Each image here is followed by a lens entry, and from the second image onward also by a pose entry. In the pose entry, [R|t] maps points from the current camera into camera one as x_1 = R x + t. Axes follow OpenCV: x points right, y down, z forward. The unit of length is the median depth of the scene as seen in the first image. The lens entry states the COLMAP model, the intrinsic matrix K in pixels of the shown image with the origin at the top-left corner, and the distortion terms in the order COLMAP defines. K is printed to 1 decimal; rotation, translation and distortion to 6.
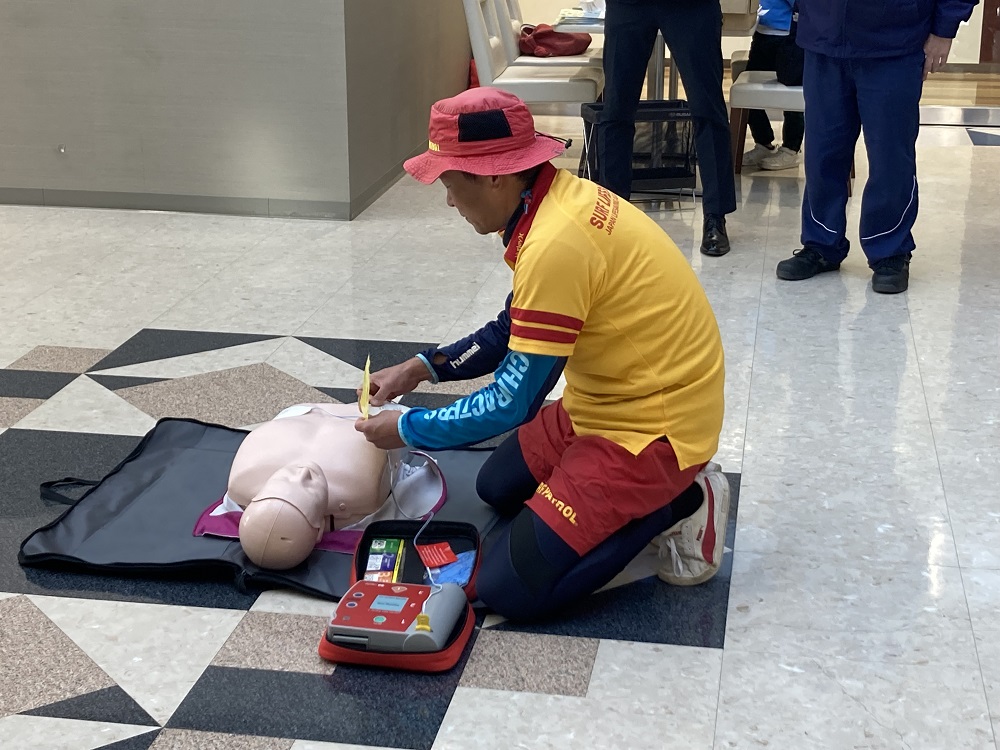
lens RADIAL K [[1745.5, 0, 499.8], [0, 1745.5, 374.7], [0, 0, 1]] dist [0.027189, 0.000000]
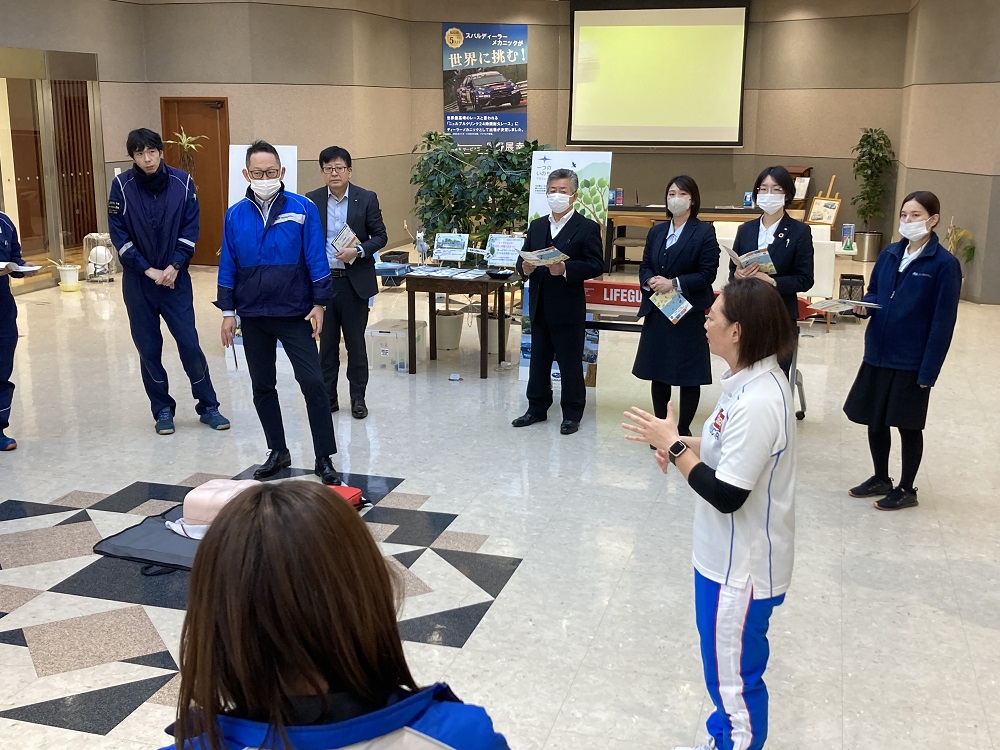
lens RADIAL K [[1164.9, 0, 483.0], [0, 1164.9, 384.4], [0, 0, 1]] dist [0.051183, 0.000000]
pose [[0.139258, -0.249099, 0.958414, -1.173797], [0.299349, 0.933153, 0.199037, -0.238588], [-0.943927, 0.259183, 0.204517, 0.288509]]
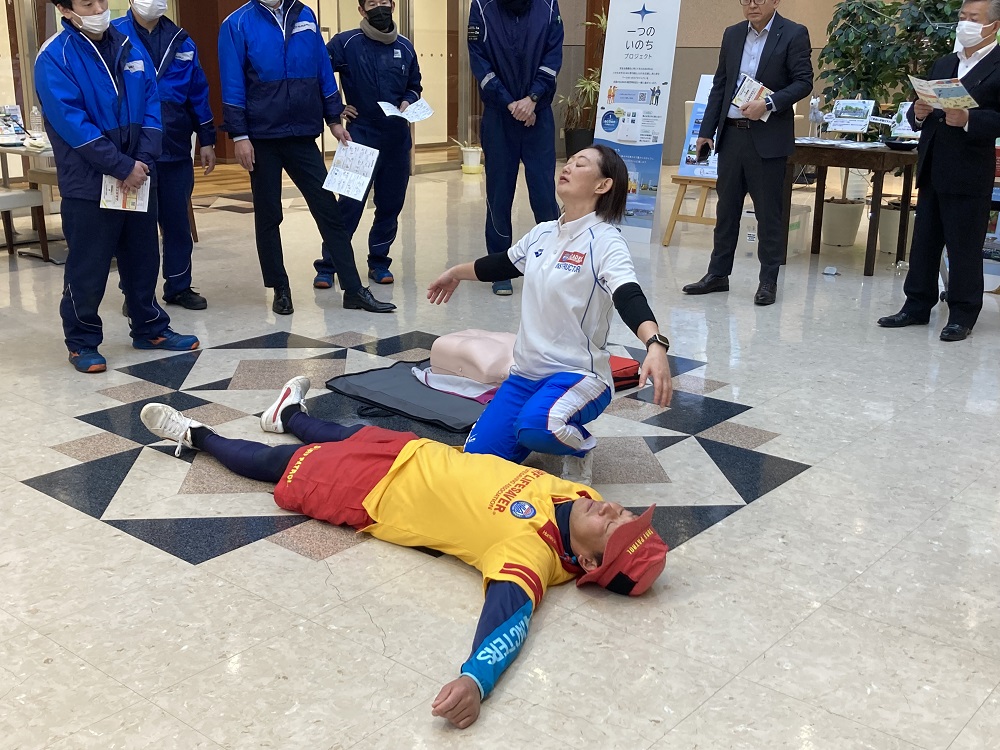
lens RADIAL K [[1164.9, 0, 493.5], [0, 1164.9, 366.3], [0, 0, 1]] dist [0.051183, 0.000000]
pose [[0.516647, -0.237612, 0.822567, -0.925810], [0.252121, 0.960344, 0.119056, -0.072623], [-0.818237, 0.145876, 0.556065, 0.234984]]
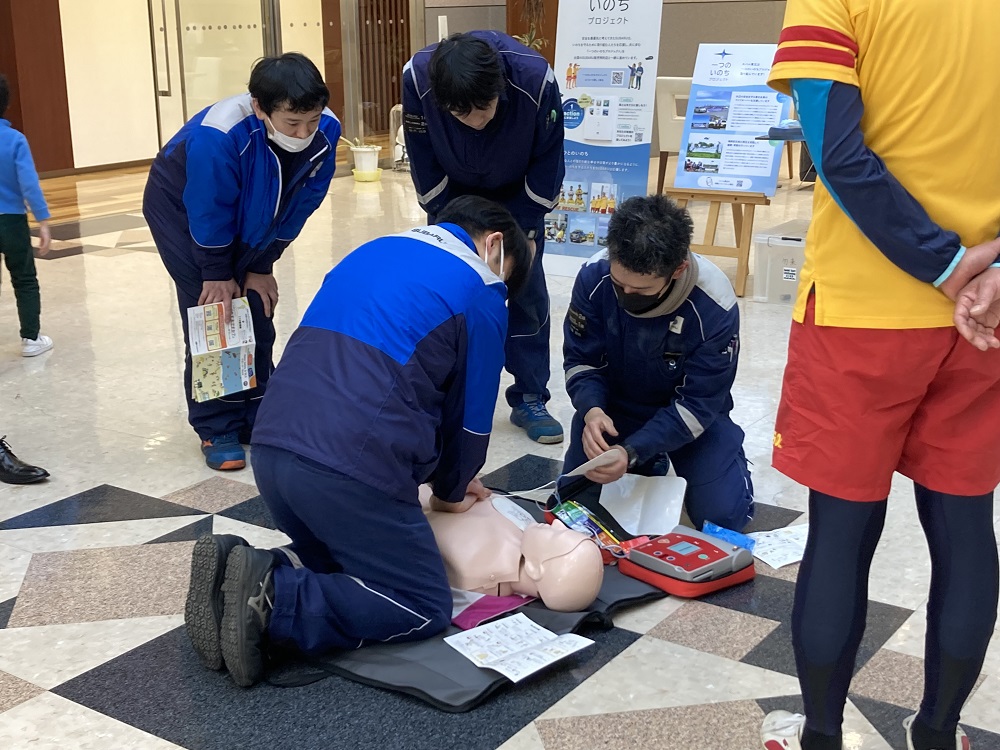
lens RADIAL K [[1380.4, 0, 469.0], [0, 1380.4, 355.1], [0, 0, 1]] dist [0.046809, 0.000000]
pose [[0.452121, -0.246824, 0.857126, -0.675020], [0.294086, 0.948467, 0.118001, -0.134053], [-0.842081, 0.198717, 0.501409, 0.419388]]
